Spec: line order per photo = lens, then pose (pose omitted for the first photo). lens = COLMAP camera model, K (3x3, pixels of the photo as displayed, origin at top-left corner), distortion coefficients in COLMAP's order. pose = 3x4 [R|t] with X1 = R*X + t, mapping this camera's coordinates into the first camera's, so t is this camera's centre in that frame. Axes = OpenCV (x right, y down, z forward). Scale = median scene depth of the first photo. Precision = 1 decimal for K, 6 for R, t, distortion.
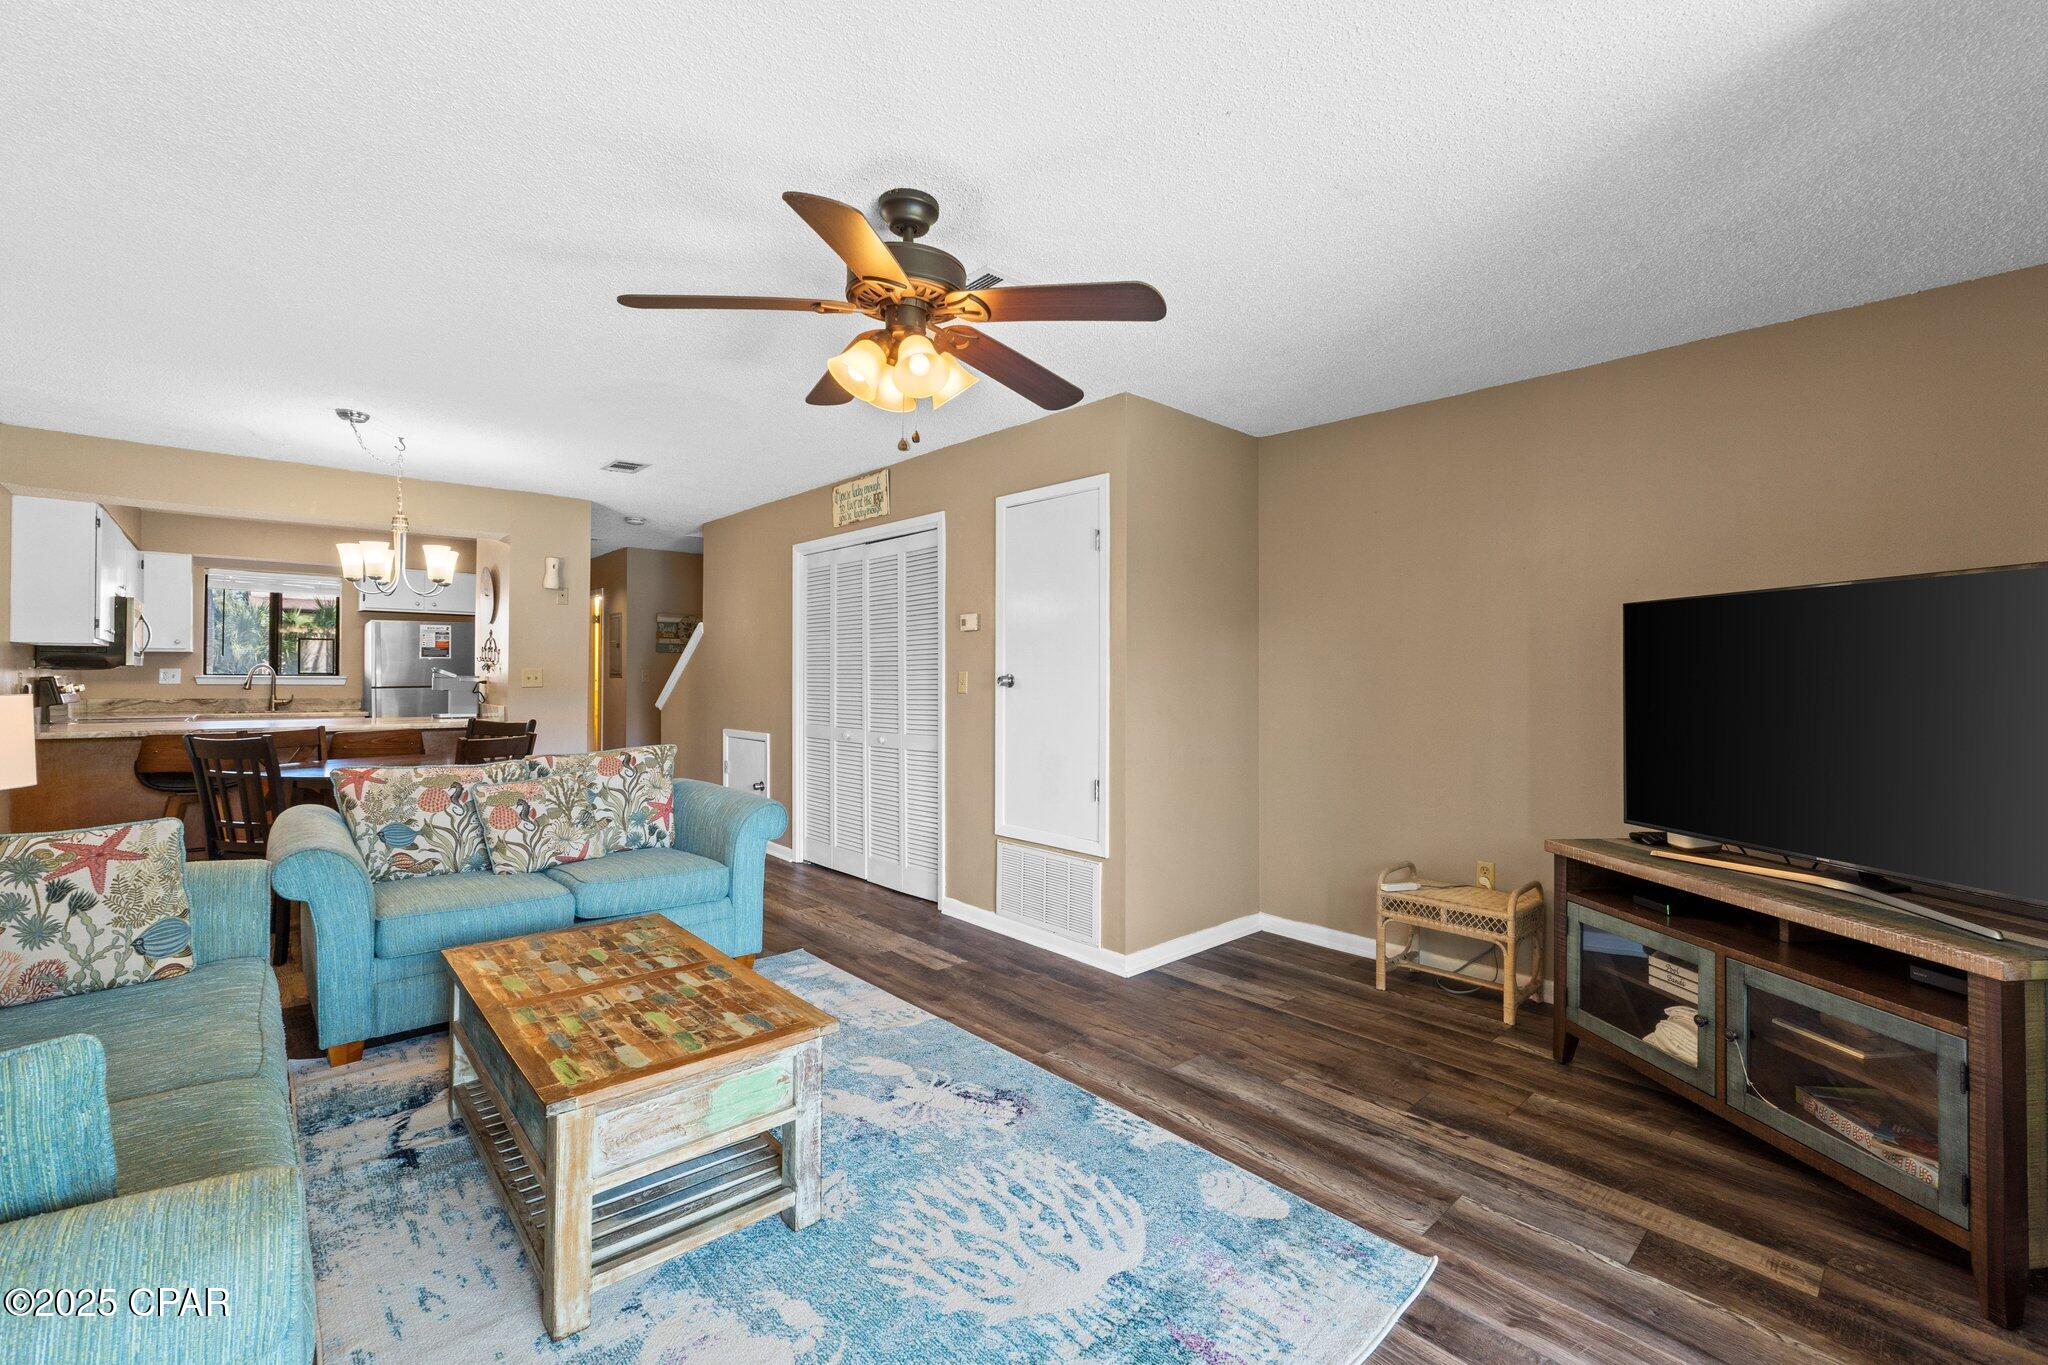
lens RADIAL K [[863.2, 0, 1022.4], [0, 863.2, 654.6], [0, 0, 1]] dist [-0.009569, -0.000056]
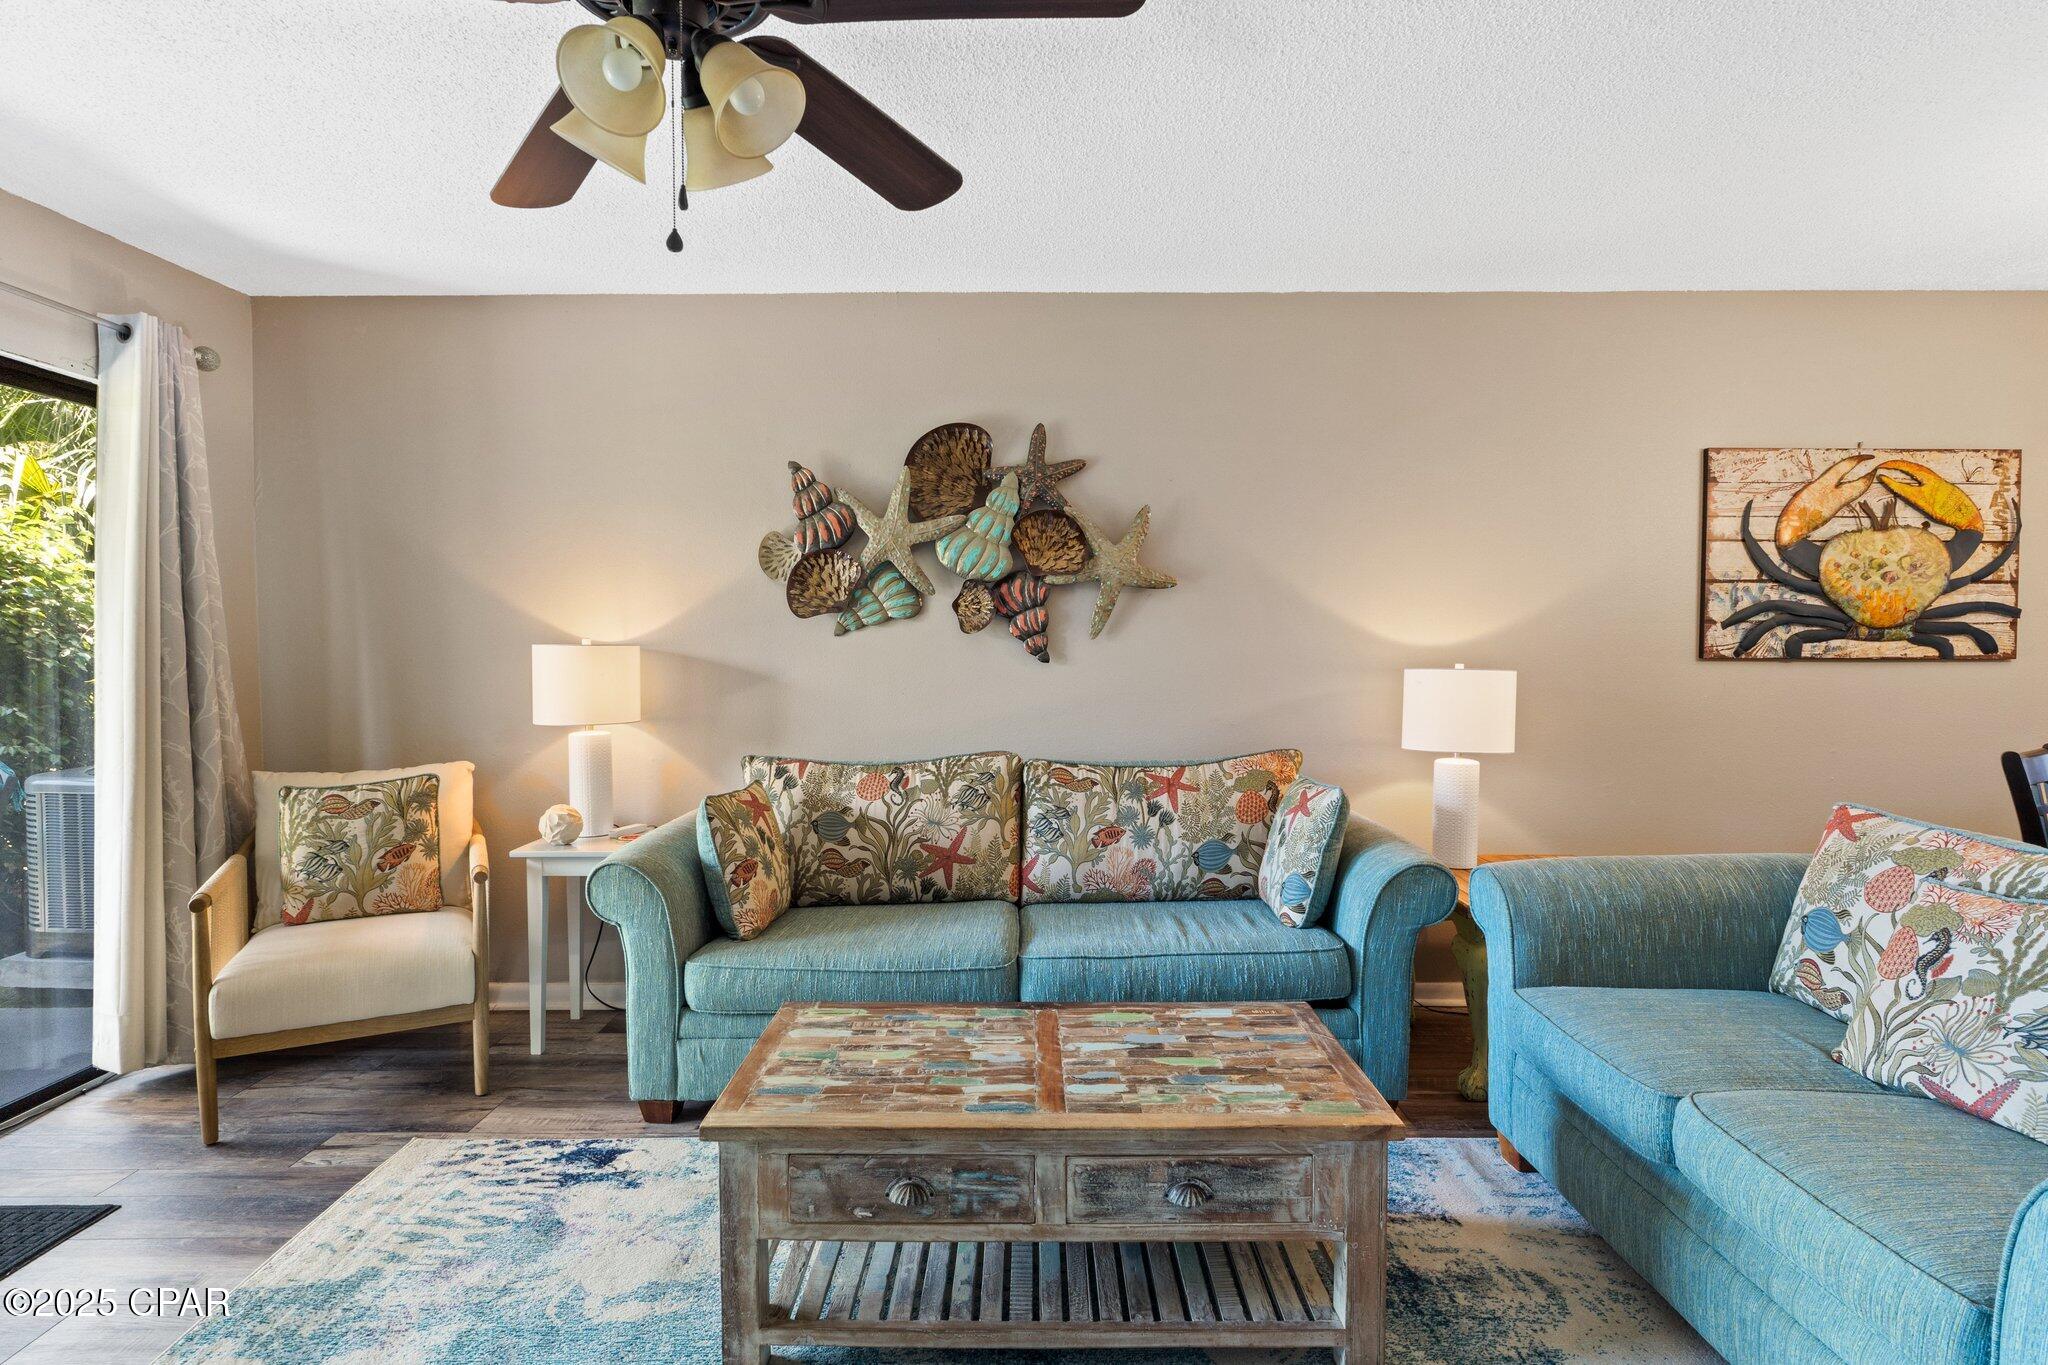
lens RADIAL K [[1045.6, 0, 1017.4], [0, 1045.6, 681.3], [0, 0, 1]] dist [-0.002943, -0.000860]
pose [[-0.677220, 0.020670, -0.735490, 0.191730], [0.017683, 0.999774, 0.011815, 0.033513], [0.735568, -0.005004, -0.677433, 1.393163]]
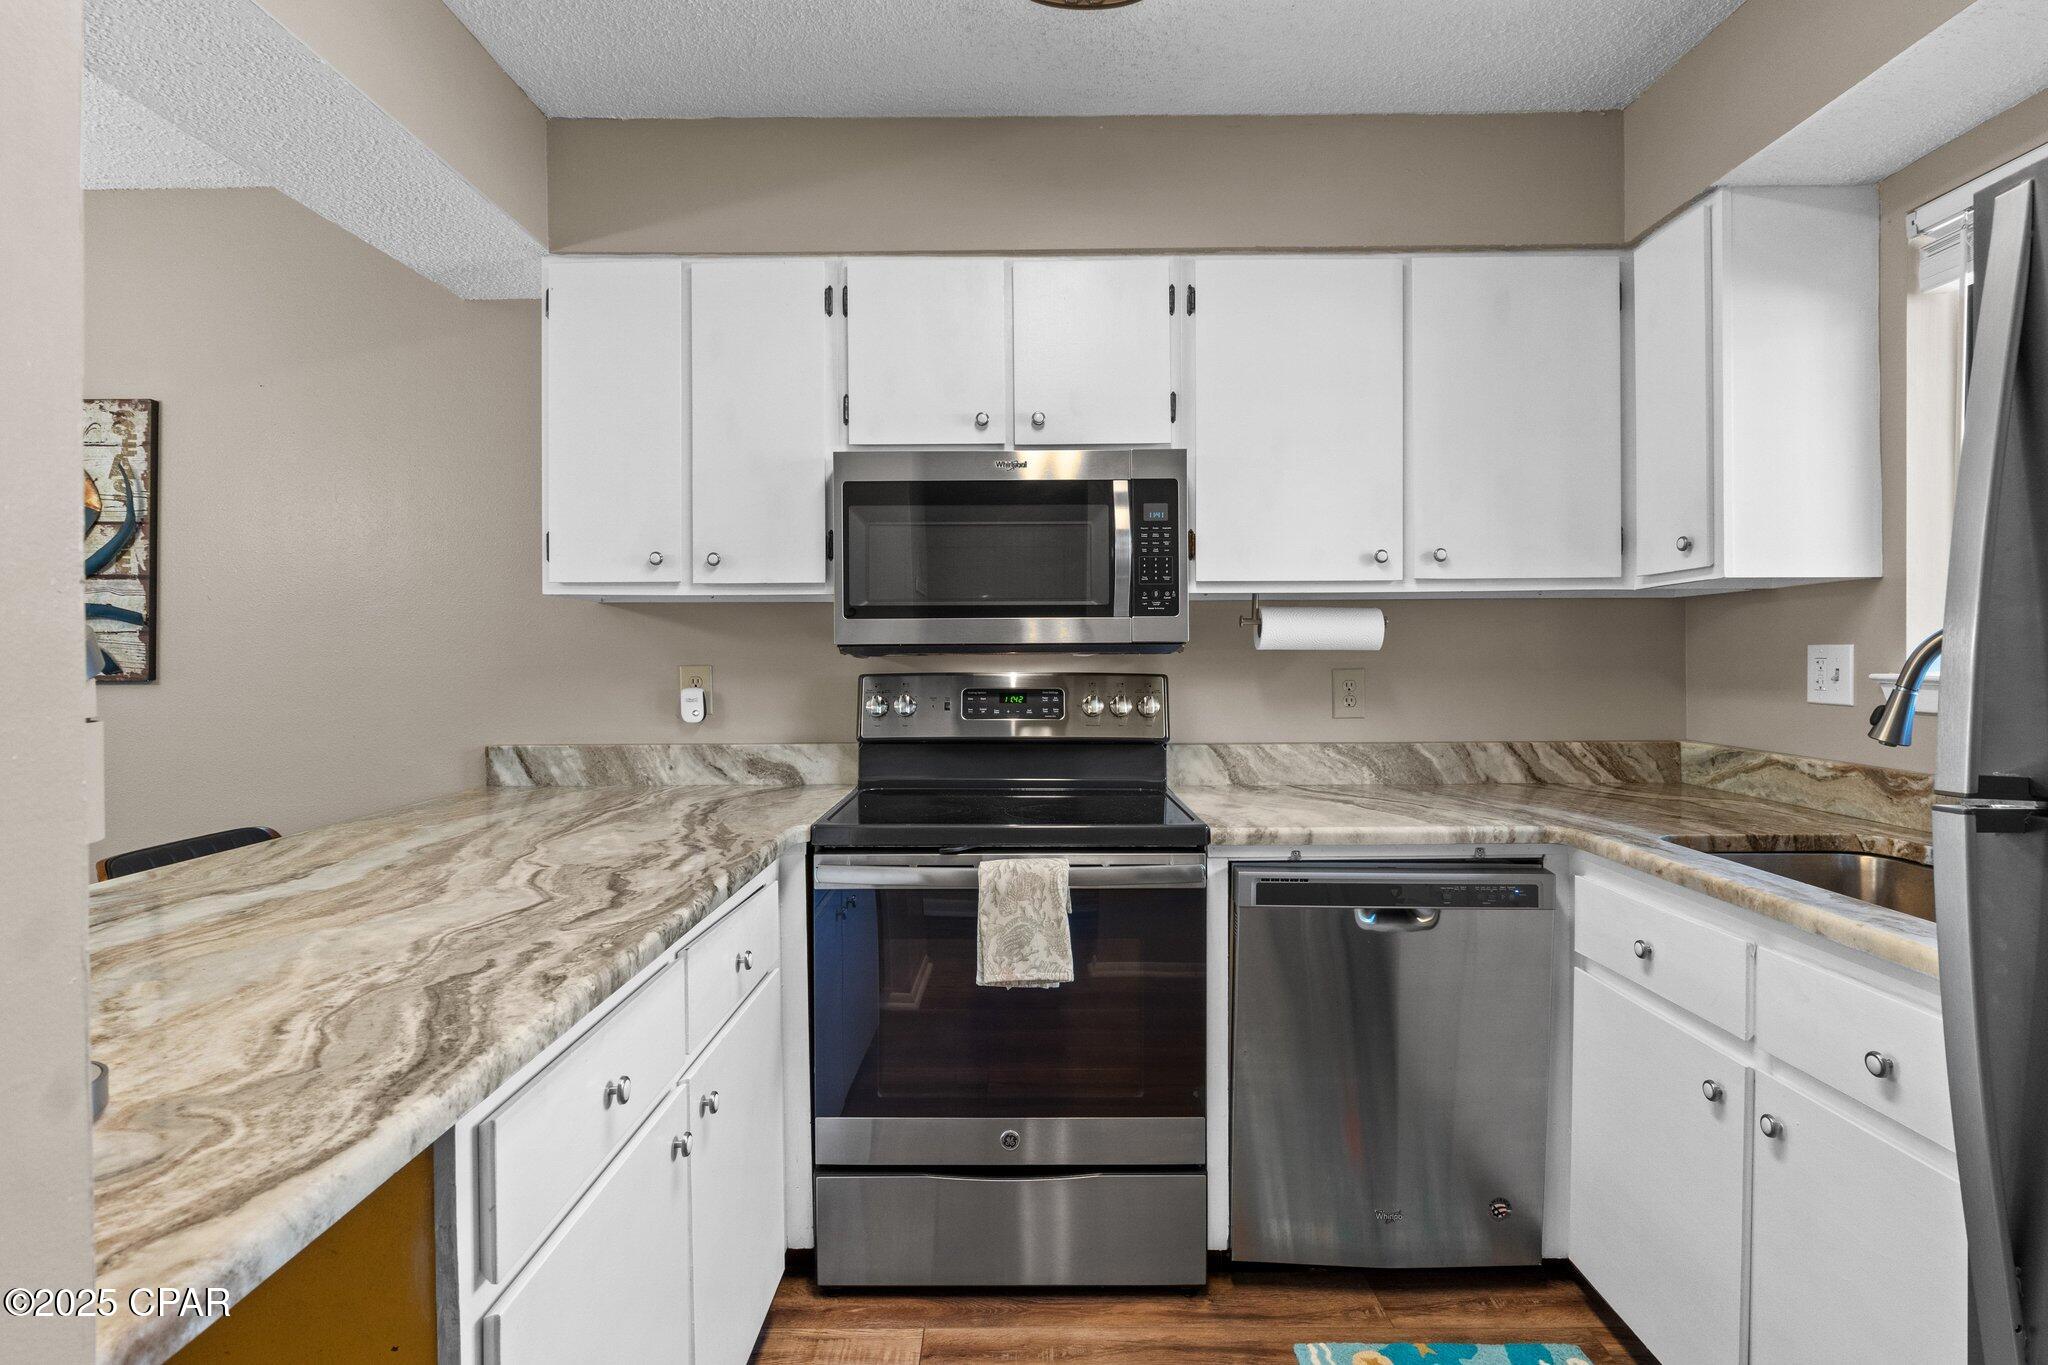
lens RADIAL K [[1052.1, 0, 1016.6], [0, 1052.1, 657.1], [0, 0, 1]] dist [-0.002521, -0.000672]
pose [[-0.679195, -0.002275, -0.733955, -1.595984], [0.019408, 0.999590, -0.021057, 0.059177], [0.733702, -0.028547, -0.678872, 2.793480]]
